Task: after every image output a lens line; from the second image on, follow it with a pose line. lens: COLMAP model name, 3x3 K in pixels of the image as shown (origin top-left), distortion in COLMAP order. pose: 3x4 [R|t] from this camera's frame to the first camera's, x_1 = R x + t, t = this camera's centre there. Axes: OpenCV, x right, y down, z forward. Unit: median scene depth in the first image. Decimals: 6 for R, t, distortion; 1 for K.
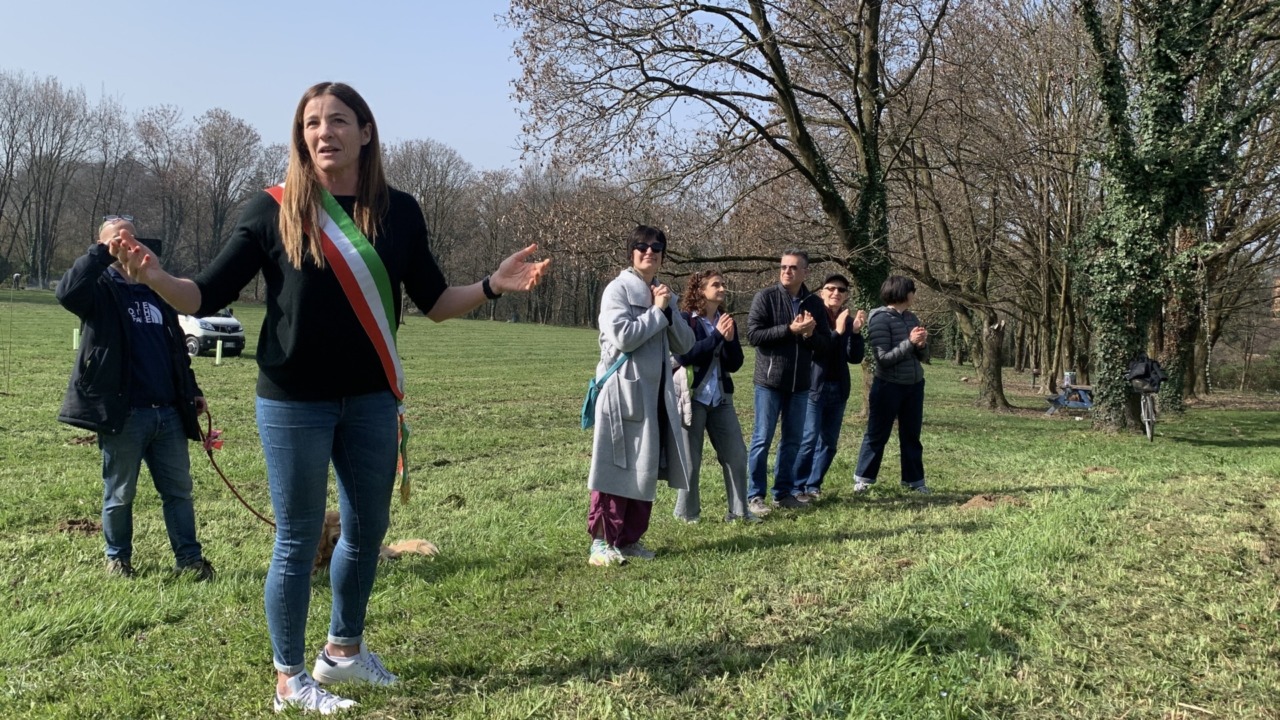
lens RADIAL K [[1111.9, 0, 640.0], [0, 1111.9, 360.0], [0, 0, 1]] dist [0.065437, -0.195147]
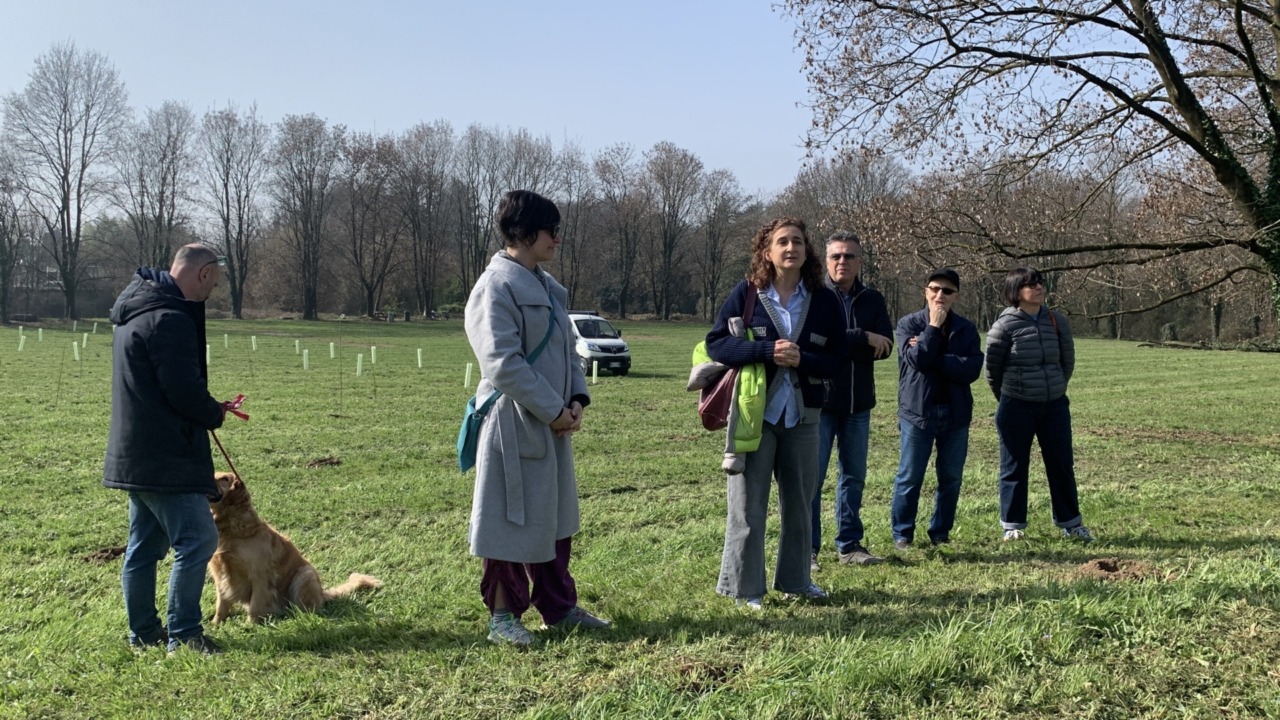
lens RADIAL K [[1111.9, 0, 640.0], [0, 1111.9, 360.0], [0, 0, 1]] dist [0.065437, -0.195147]
pose [[0.906177, -0.028632, -0.421928, 0.094960], [0.023913, 0.999578, -0.016473, -0.000191], [0.422222, 0.004837, 0.906480, 0.064575]]
